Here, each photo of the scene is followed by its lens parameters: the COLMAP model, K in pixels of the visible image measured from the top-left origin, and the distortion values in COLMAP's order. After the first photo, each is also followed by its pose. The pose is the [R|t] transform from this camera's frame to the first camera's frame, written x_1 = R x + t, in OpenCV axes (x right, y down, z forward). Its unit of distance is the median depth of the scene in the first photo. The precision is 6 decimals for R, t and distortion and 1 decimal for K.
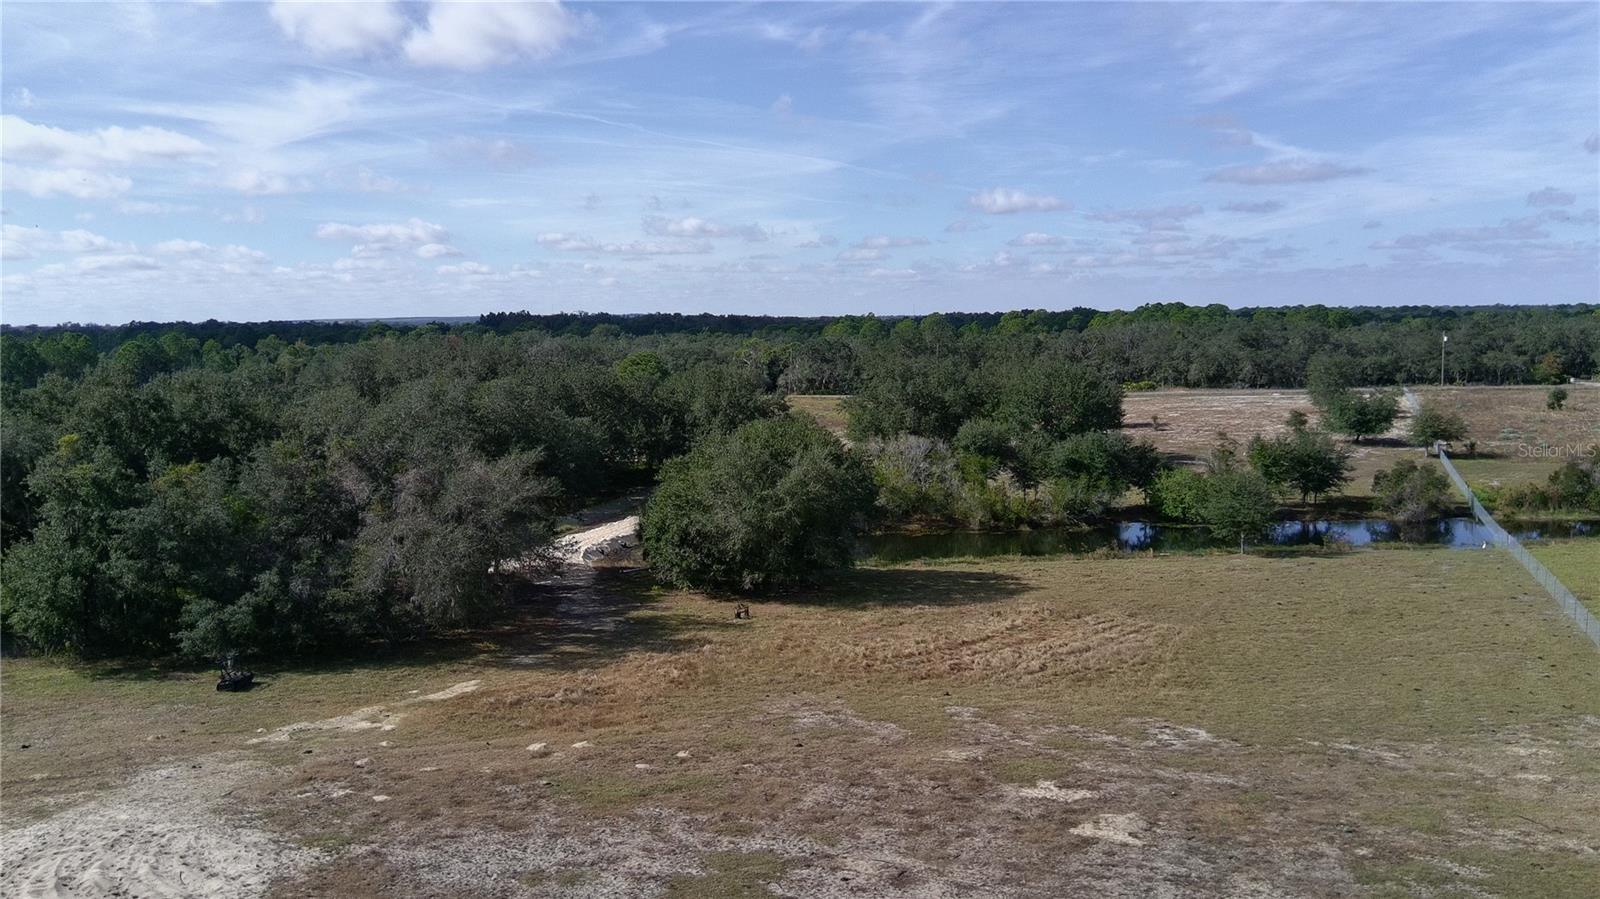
lens RADIAL K [[1349.4, 0, 801.9], [0, 1349.4, 429.9], [0, 0, 1]] dist [0.134234, -0.226589]
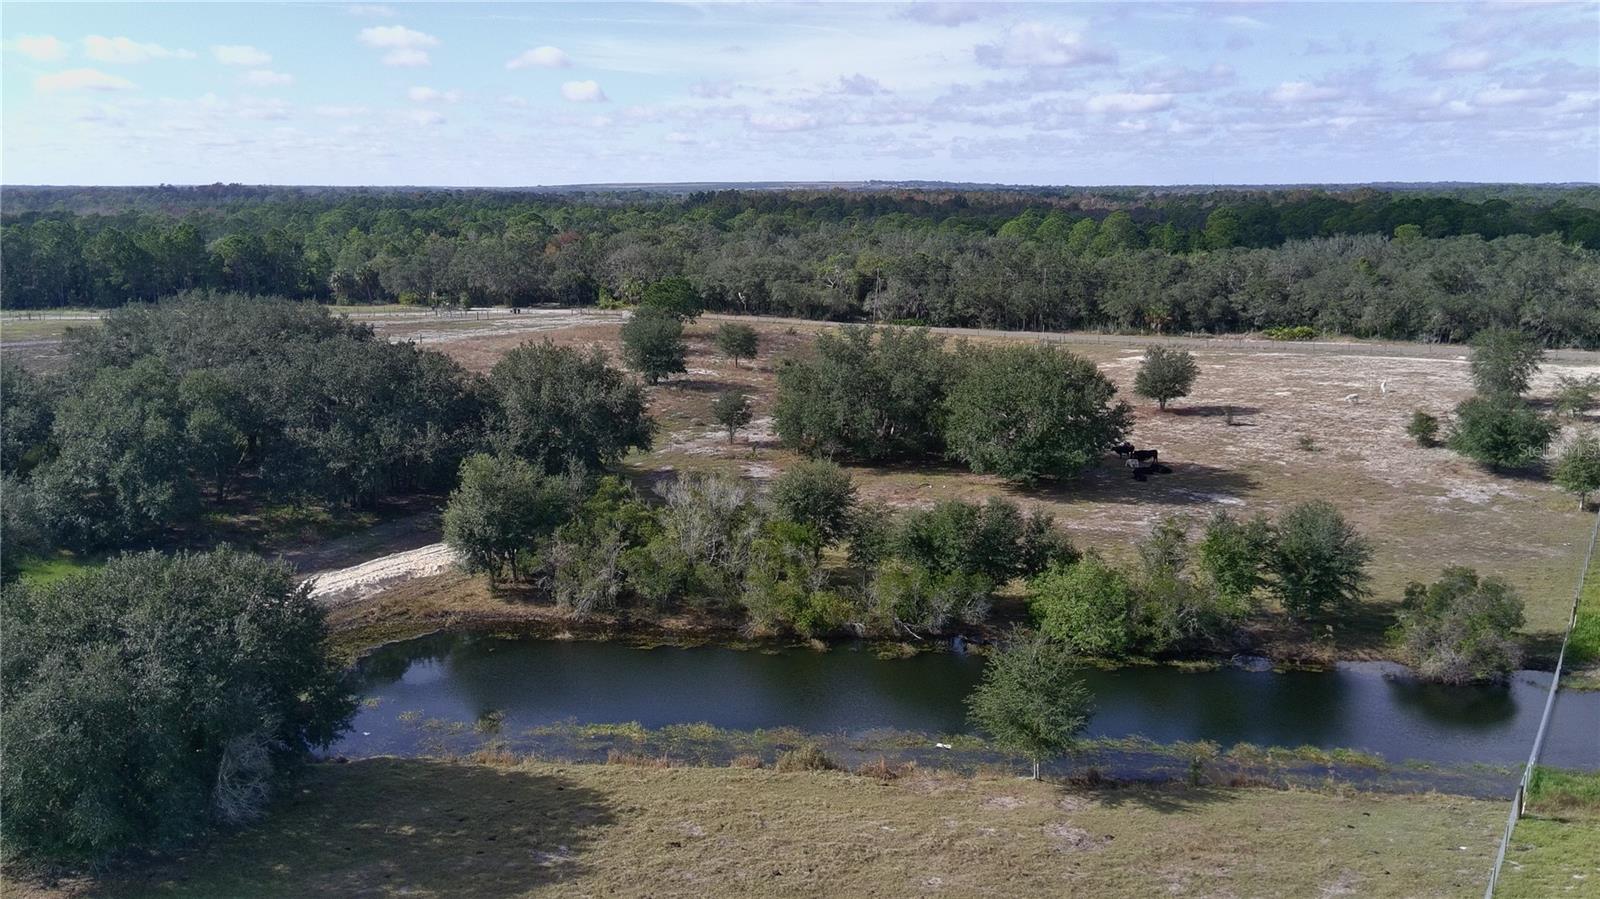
lens RADIAL K [[1335.3, 0, 798.3], [0, 1335.3, 475.9], [0, 0, 1]] dist [0.129030, -0.226492]
pose [[0.976513, 0.057458, -0.207658, 0.204761], [-0.029708, 0.990487, 0.134361, -0.070519], [0.213403, -0.125036, 0.968930, 0.258571]]
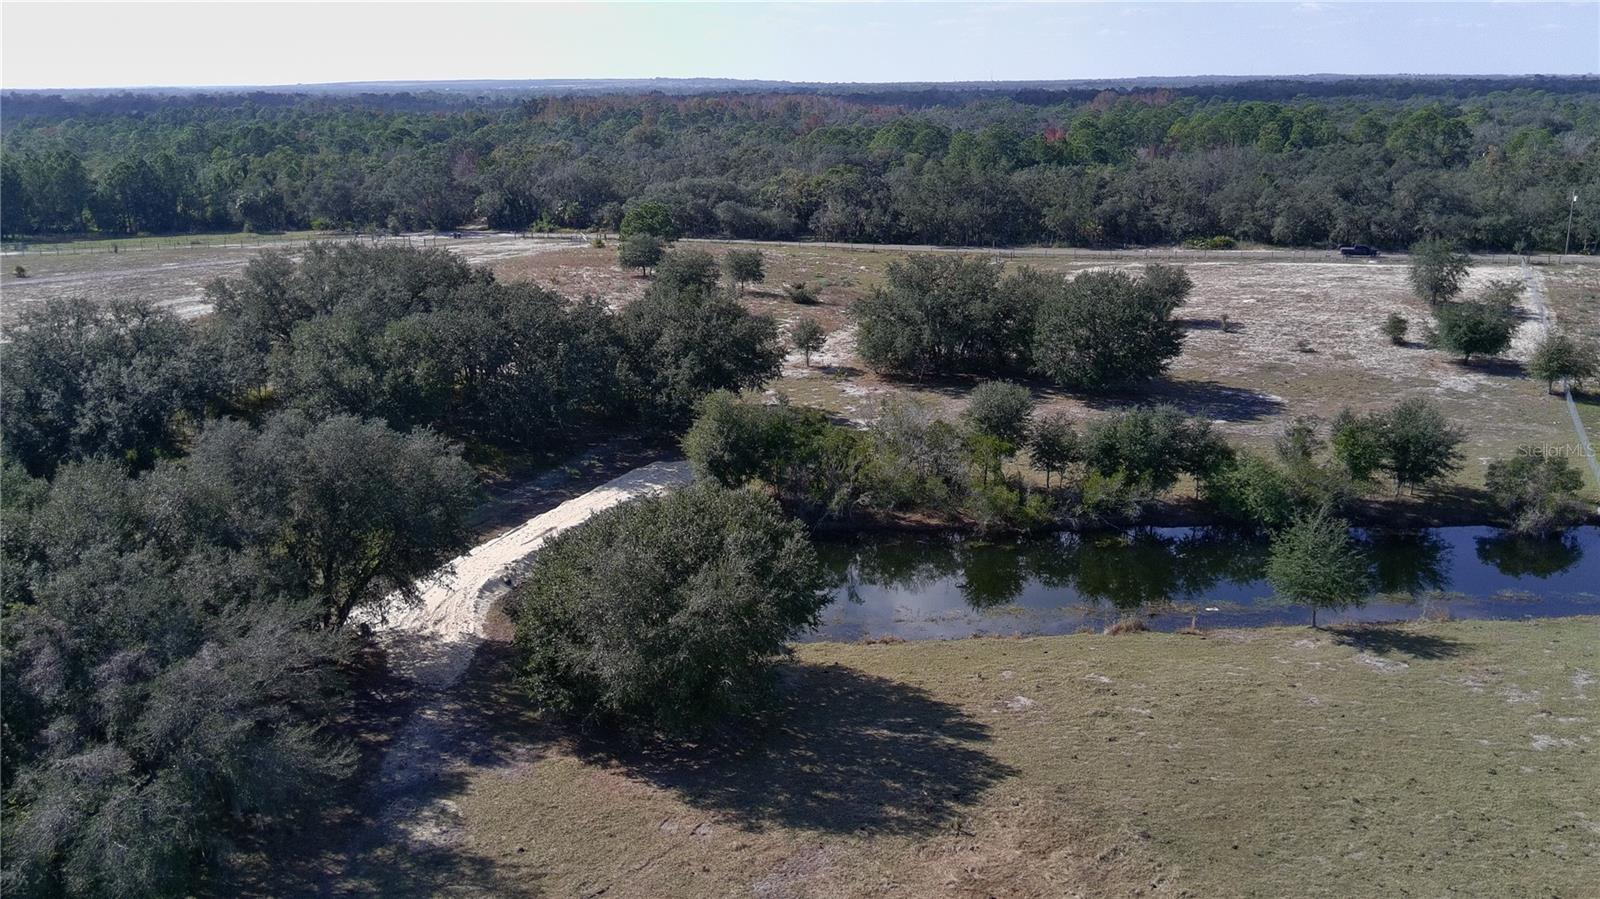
lens RADIAL K [[1346.5, 0, 800.0], [0, 1346.5, 449.5], [0, 0, 1]] dist [0.133489, -0.240160]
pose [[0.998536, 0.019220, -0.050557, 0.042531], [-0.009625, 0.982958, 0.183580, -0.089570], [0.053224, -0.182824, 0.981704, 0.147201]]
